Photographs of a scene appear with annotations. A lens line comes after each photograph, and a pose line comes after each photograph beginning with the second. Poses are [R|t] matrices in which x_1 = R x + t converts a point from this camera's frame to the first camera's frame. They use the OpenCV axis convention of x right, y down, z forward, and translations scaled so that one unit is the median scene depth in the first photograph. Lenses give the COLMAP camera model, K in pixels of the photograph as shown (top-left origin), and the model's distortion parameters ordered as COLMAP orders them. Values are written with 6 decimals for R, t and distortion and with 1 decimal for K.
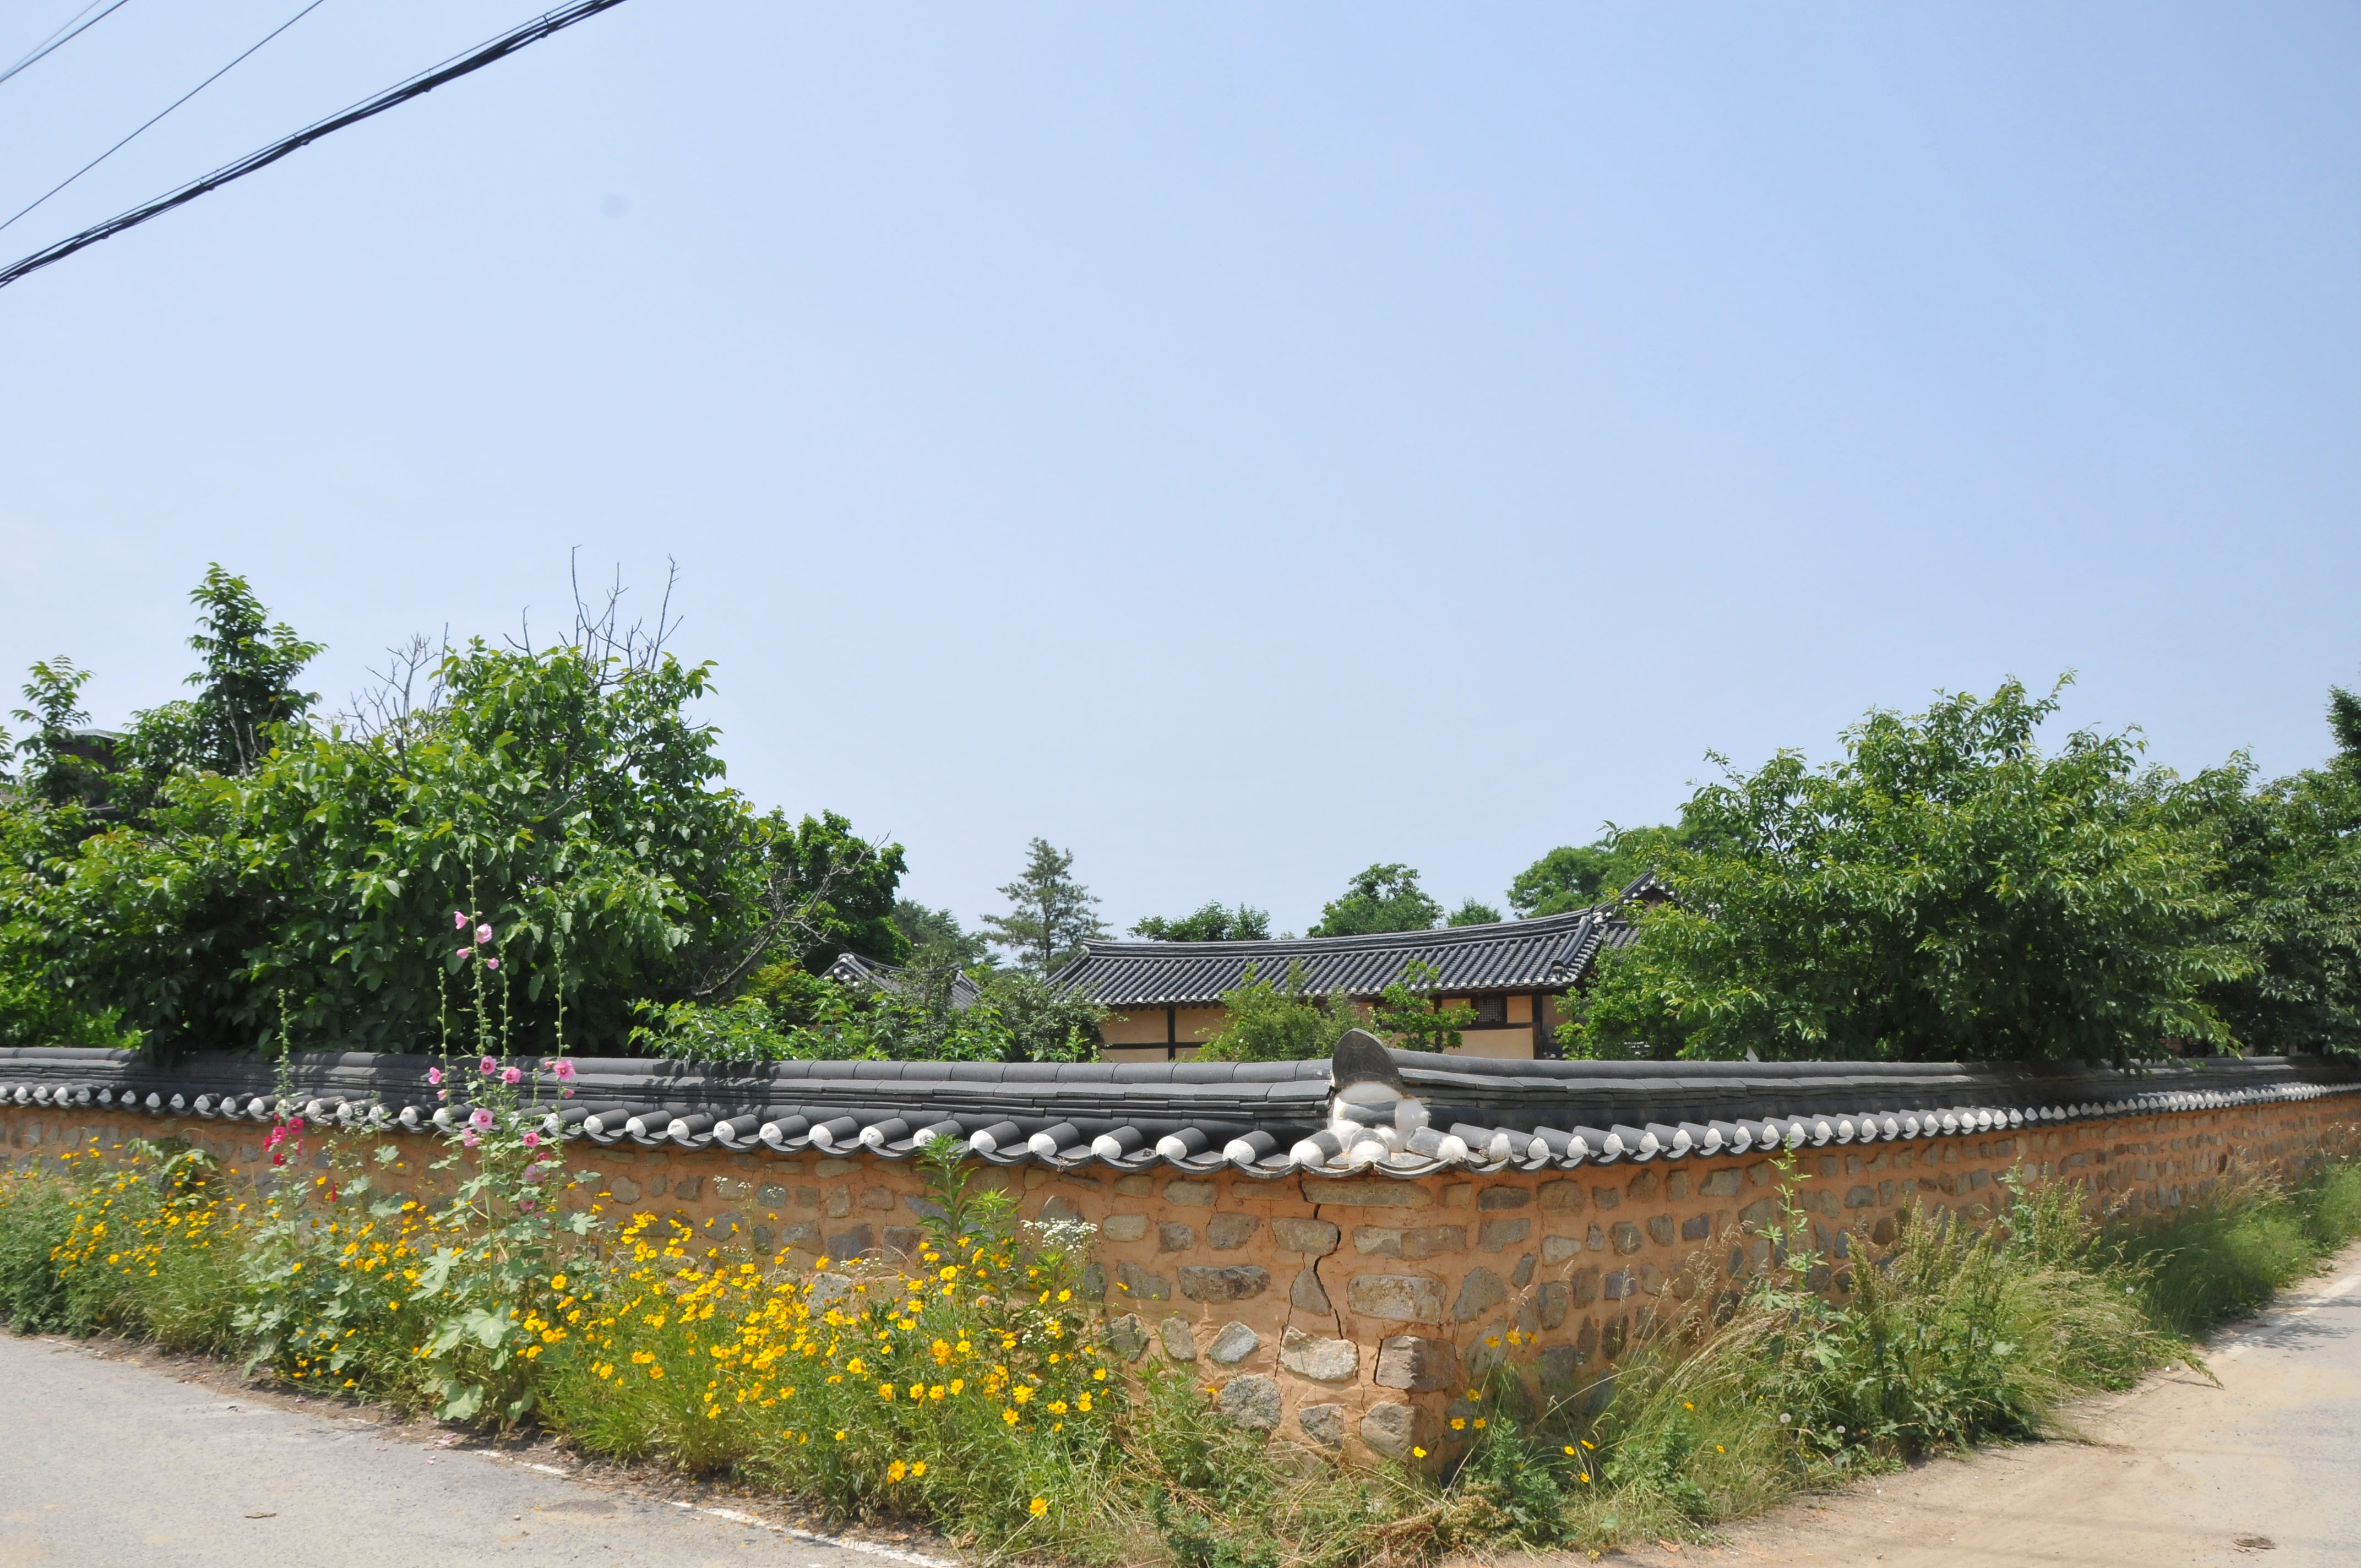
lens RADIAL K [[1958.1, 0, 1180.5], [0, 1958.1, 784.0], [0, 0, 1]] dist [-0.208520, 0.211224]
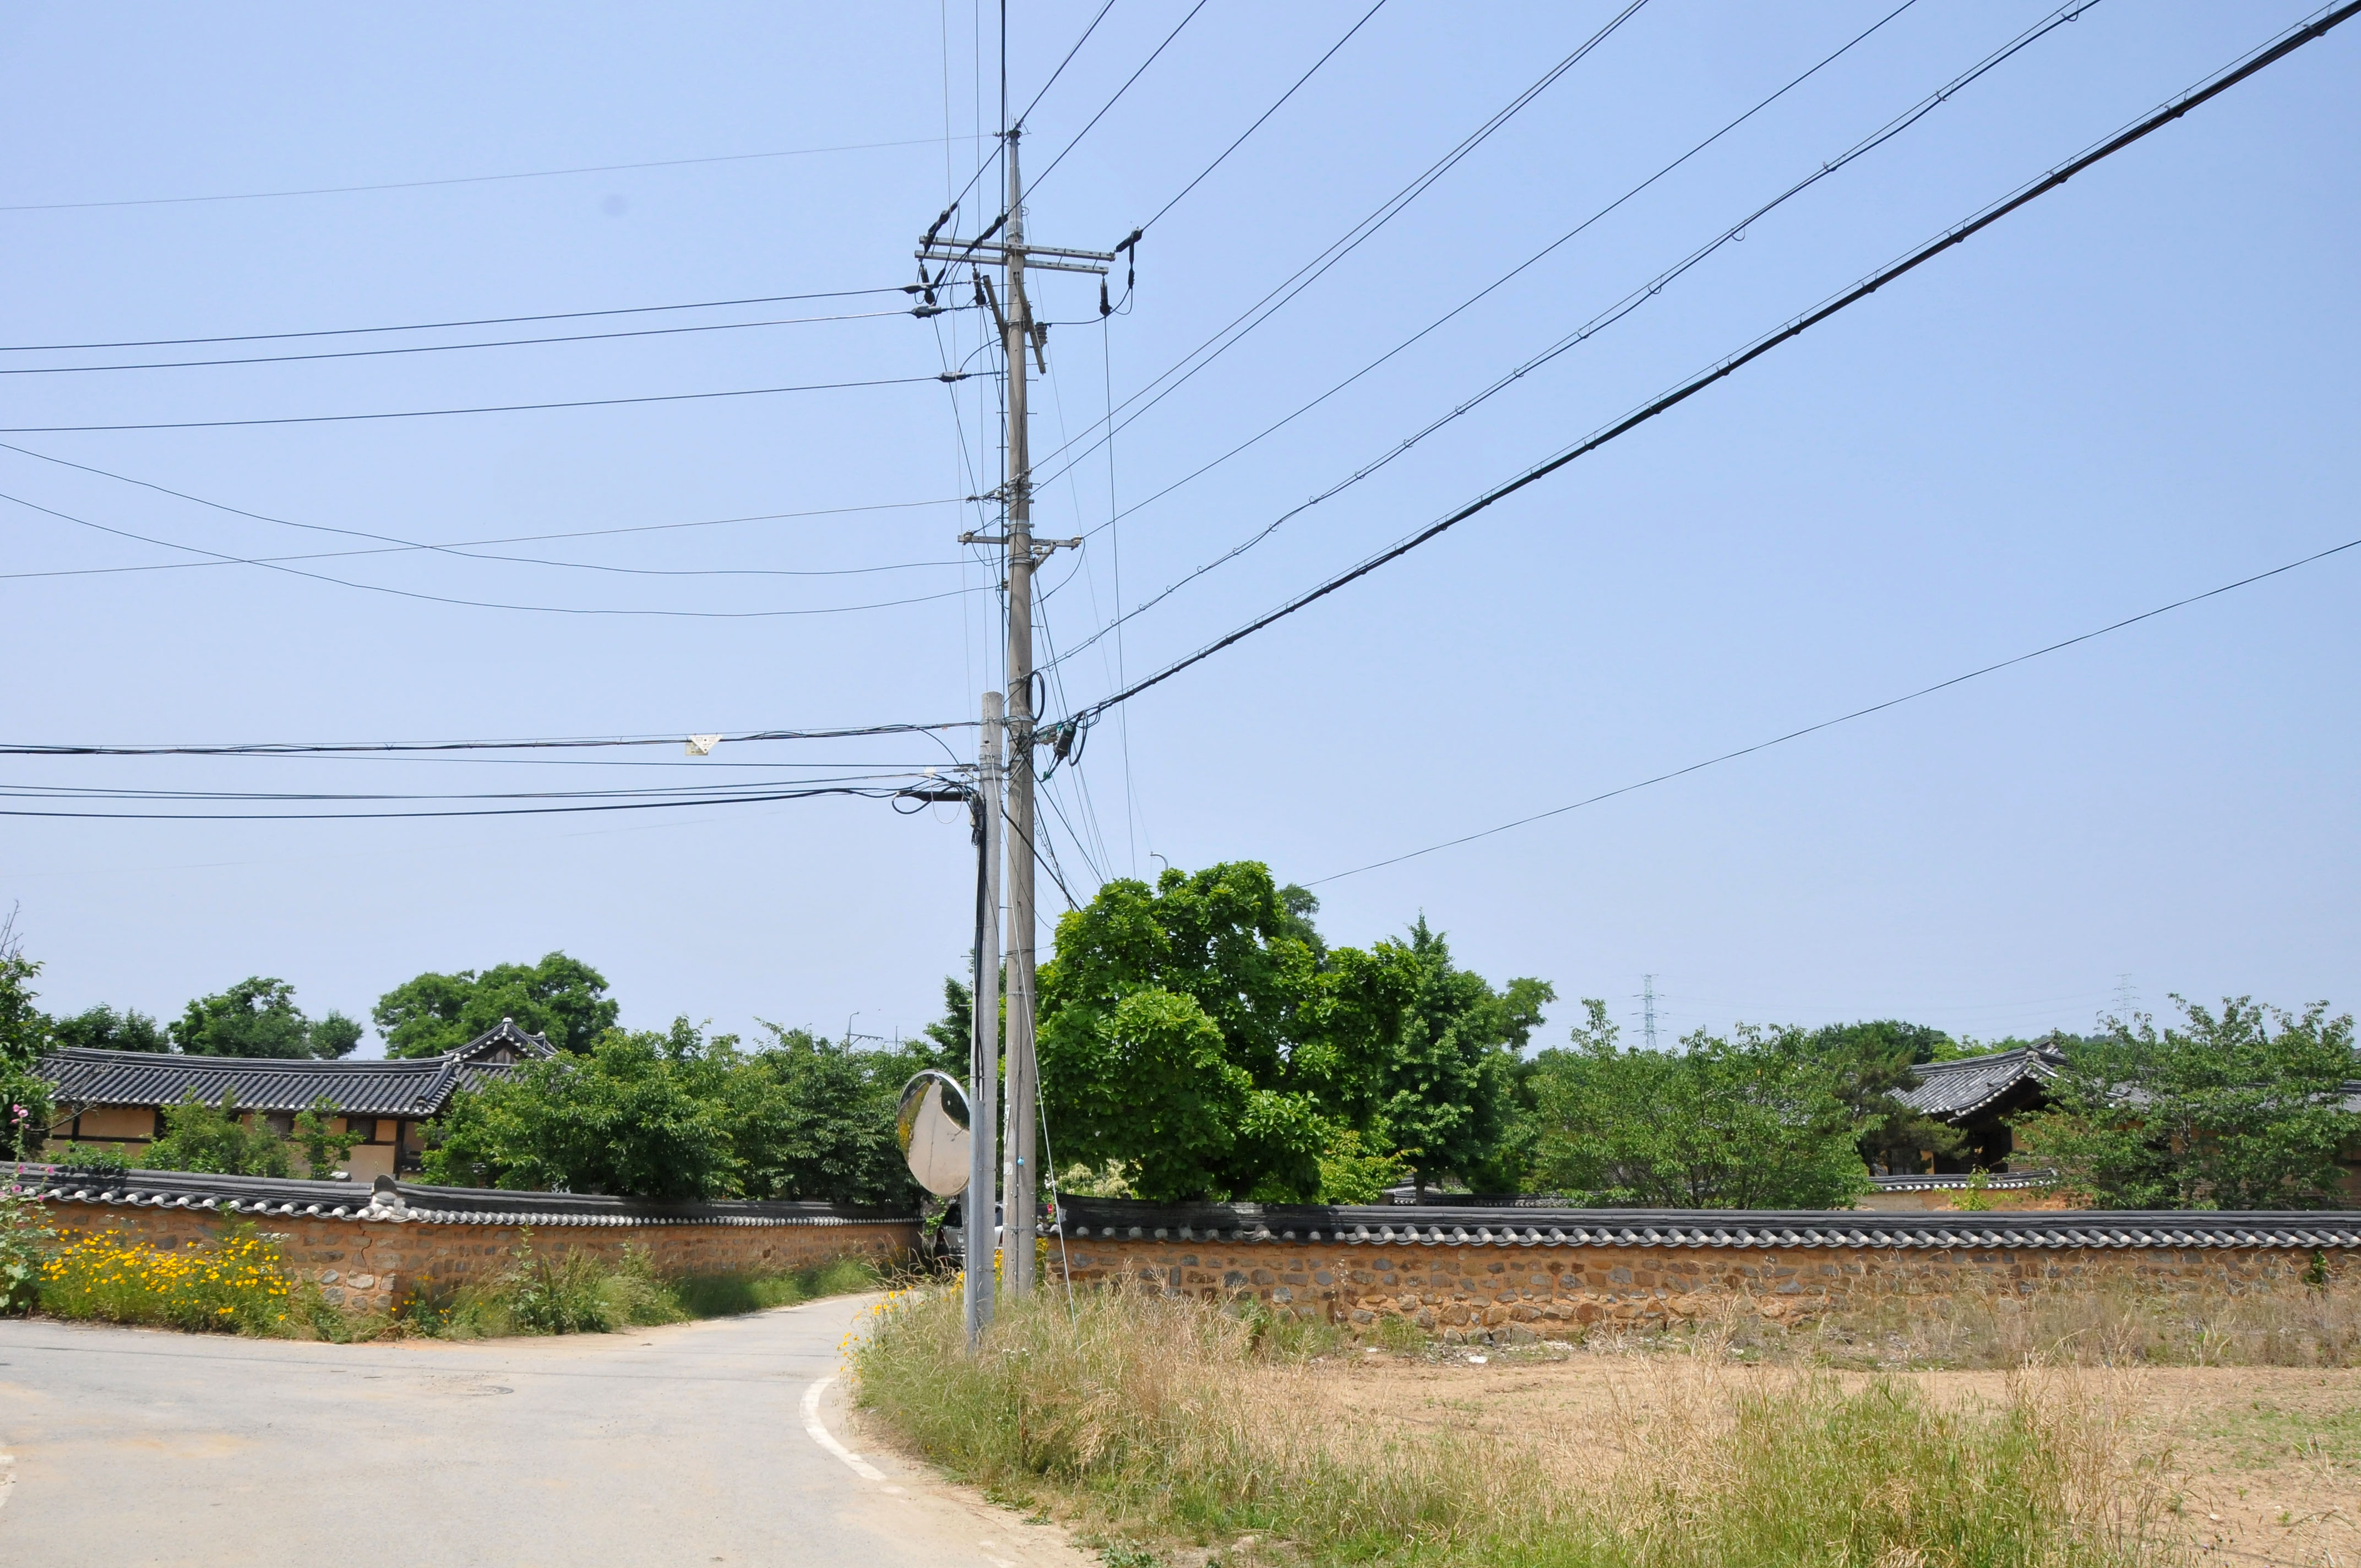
lens RADIAL K [[1987.2, 0, 1180.5], [0, 1987.2, 784.0], [0, 0, 1]] dist [-0.104625, 0.018867]
pose [[0.840584, 0.143822, 0.522240, -0.348497], [-0.115234, 0.989519, -0.087029, -0.230602], [-0.529283, 0.012975, 0.848346, -1.456159]]
